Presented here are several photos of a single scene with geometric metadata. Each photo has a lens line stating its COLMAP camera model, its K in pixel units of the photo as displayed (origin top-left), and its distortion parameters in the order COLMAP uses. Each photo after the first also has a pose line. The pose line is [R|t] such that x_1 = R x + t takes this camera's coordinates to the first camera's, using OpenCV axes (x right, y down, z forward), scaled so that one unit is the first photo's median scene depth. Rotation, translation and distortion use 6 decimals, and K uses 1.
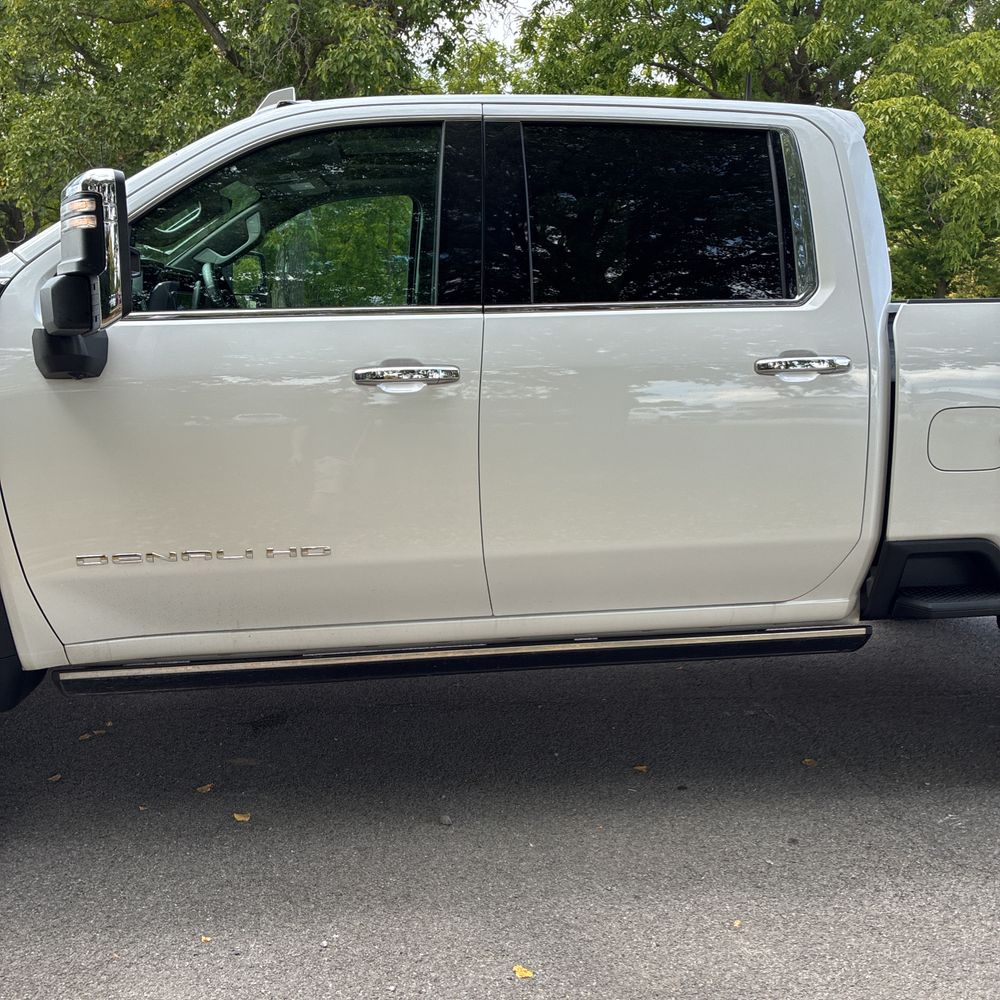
lens RADIAL K [[1057.9, 0, 503.9], [0, 1057.9, 472.8], [0, 0, 1]] dist [0.028894, -0.017302]
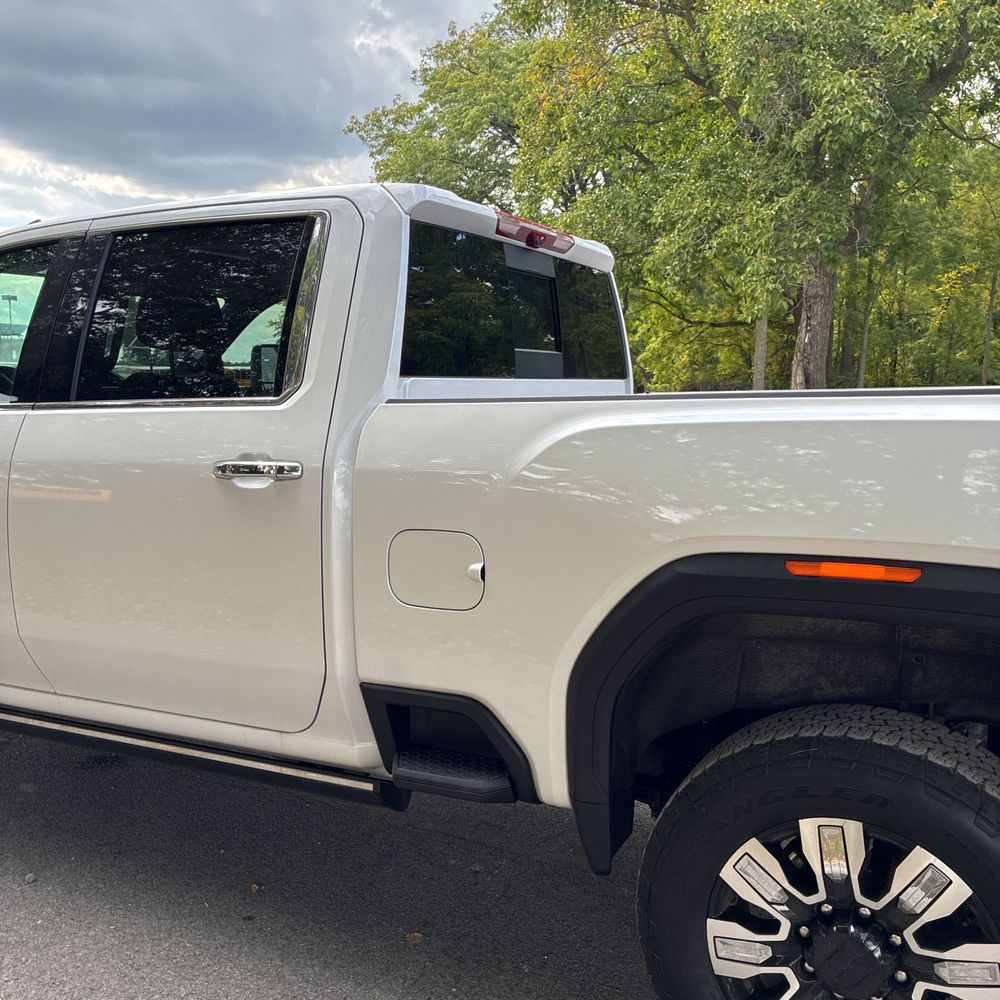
lens RADIAL K [[1057.9, 0, 503.9], [0, 1057.9, 472.8], [0, 0, 1]] dist [0.028894, -0.017302]
pose [[0.805601, 0.045093, -0.590740, 0.909972], [-0.083392, 0.995803, -0.037711, -0.076481], [0.586560, 0.079643, 0.805981, 0.364179]]
